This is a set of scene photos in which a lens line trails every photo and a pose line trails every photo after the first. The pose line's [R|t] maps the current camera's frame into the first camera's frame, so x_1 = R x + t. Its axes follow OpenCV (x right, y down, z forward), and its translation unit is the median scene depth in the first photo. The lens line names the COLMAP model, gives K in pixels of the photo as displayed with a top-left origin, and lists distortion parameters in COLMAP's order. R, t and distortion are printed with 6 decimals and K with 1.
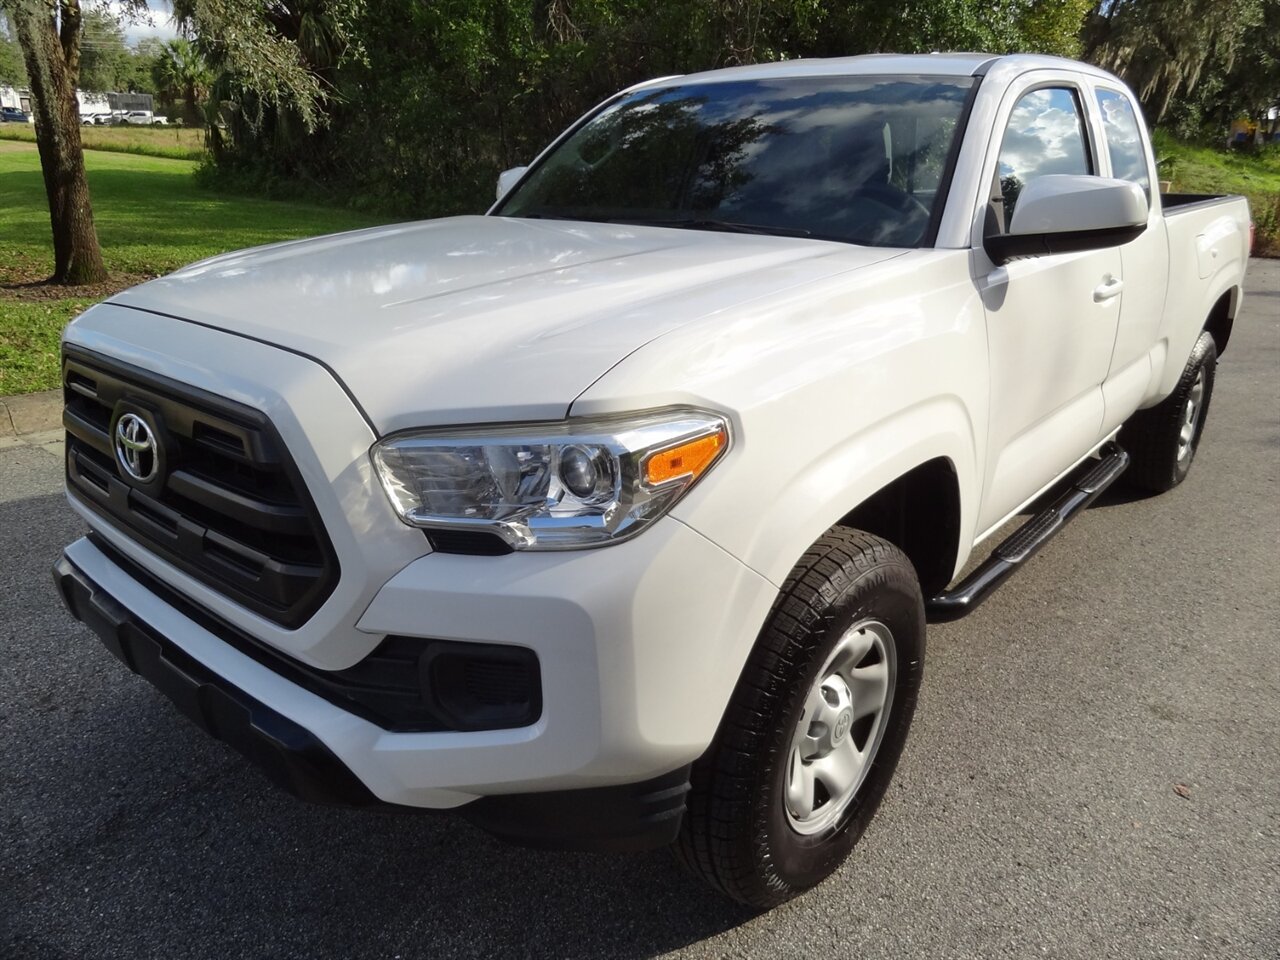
lens RADIAL K [[903.8, 0, 644.6], [0, 903.8, 481.0], [0, 0, 1]] dist [-0.001774, 0.002435]
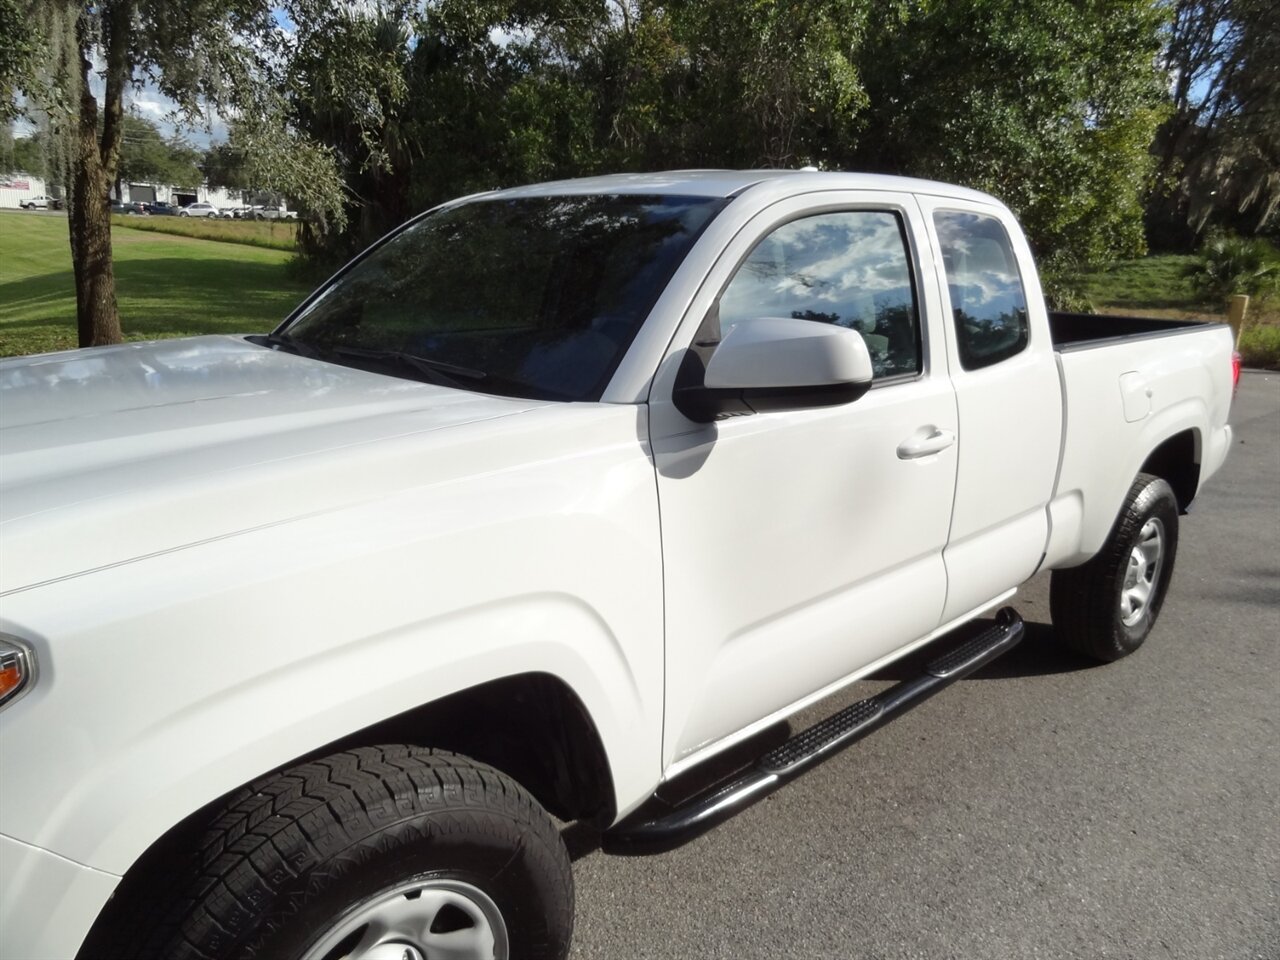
lens RADIAL K [[899.4, 0, 640.0], [0, 899.4, 480.0], [0, 0, 1]] dist [-0.004256, 0.000409]
pose [[0.993290, 0.045594, -0.106287, 0.101199], [-0.055821, 0.993880, -0.095324, -0.025139], [0.101290, 0.100617, 0.989756, 0.044789]]
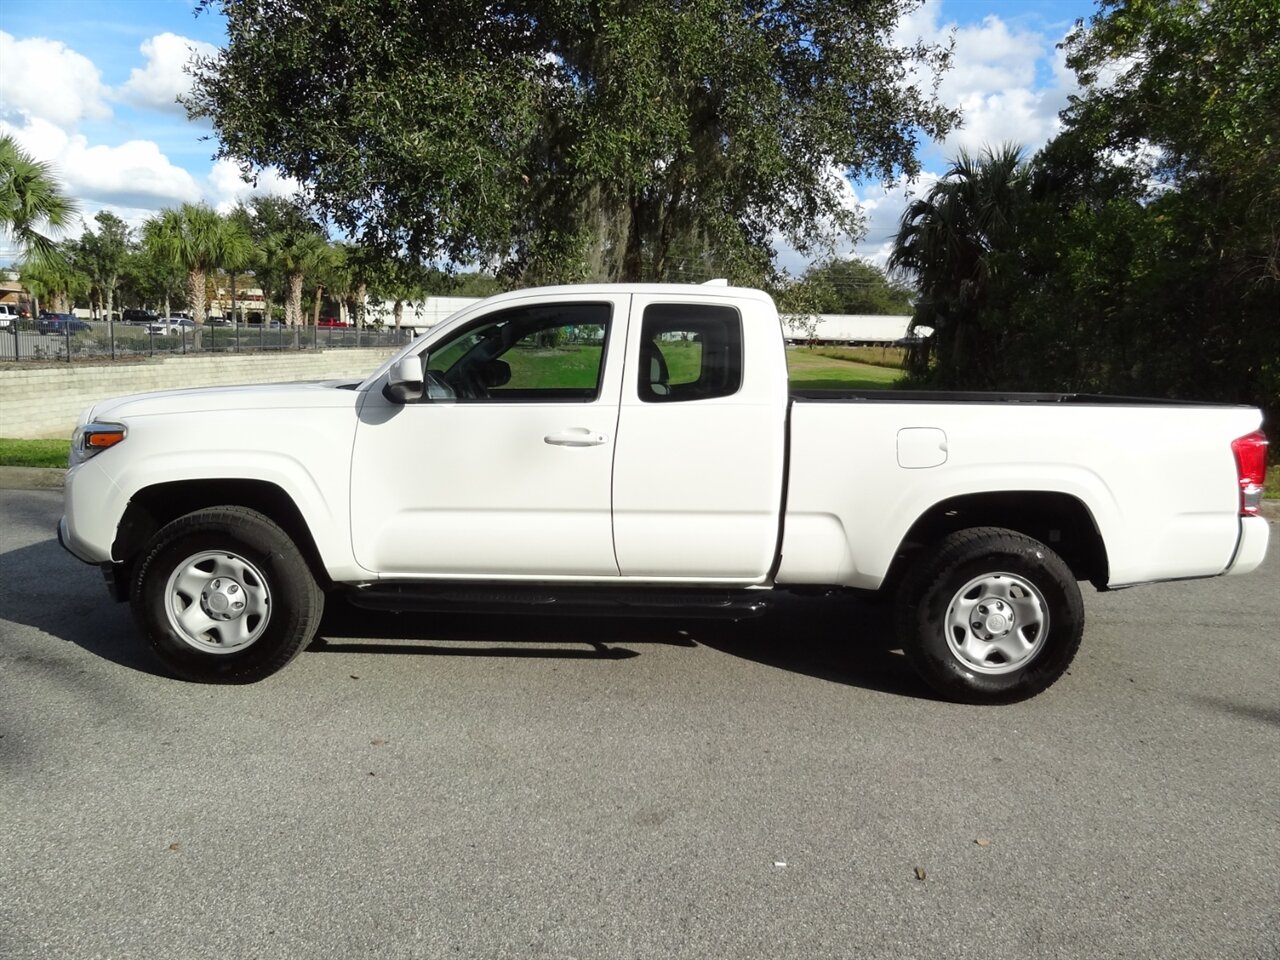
lens RADIAL K [[903.8, 0, 644.6], [0, 903.8, 481.0], [0, 0, 1]] dist [-0.001774, 0.002435]
pose [[0.648353, 0.101567, -0.754535, 0.495581], [-0.270257, 0.957222, -0.103375, -0.009580], [0.711758, 0.270942, 0.648067, 0.055036]]
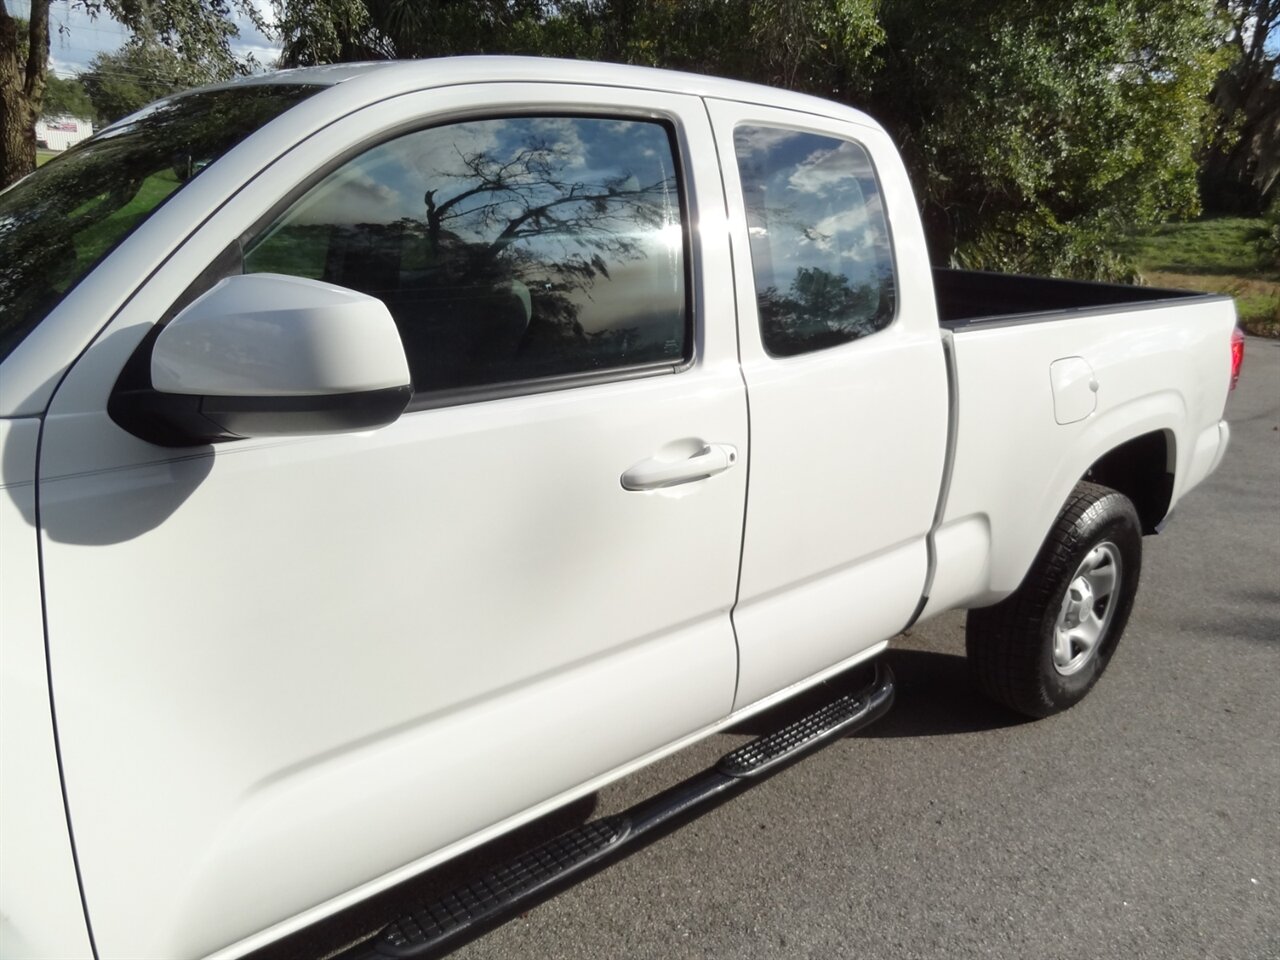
lens RADIAL K [[897.5, 0, 645.5], [0, 897.5, 481.9], [0, 0, 1]] dist [-0.005585, 0.002651]
pose [[0.986158, 0.081133, -0.144599, 0.171412], [-0.088061, 0.995222, -0.042163, -0.052739], [0.140488, 0.054313, 0.988592, 0.130488]]
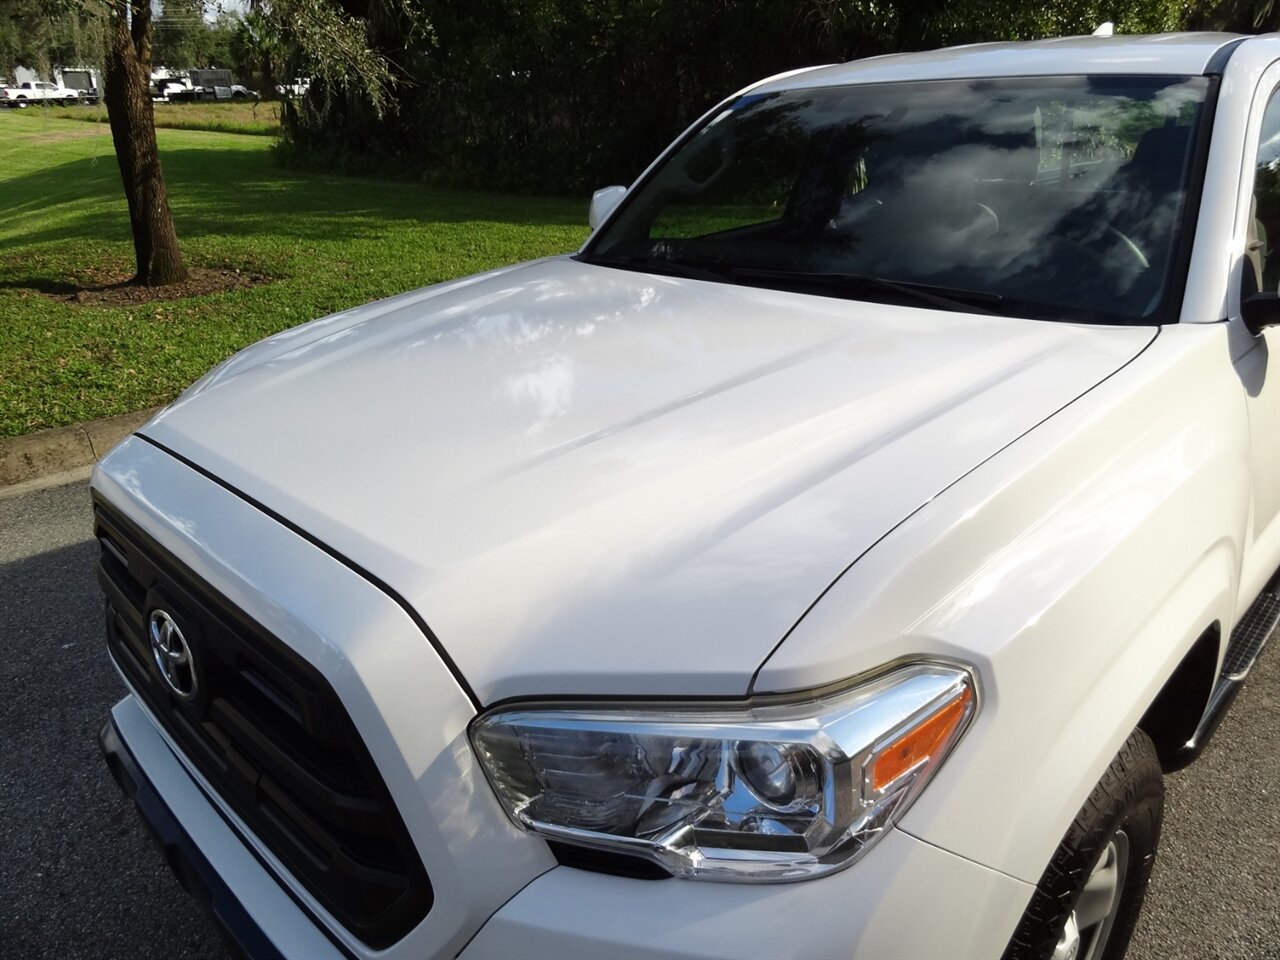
lens RADIAL K [[897.5, 0, 645.5], [0, 897.5, 481.9], [0, 0, 1]] dist [-0.005585, 0.002651]
pose [[0.996589, -0.012946, -0.081508, -0.015297], [0.017120, 0.998566, 0.050720, -0.037986], [0.080734, -0.051942, 0.995381, 0.046257]]
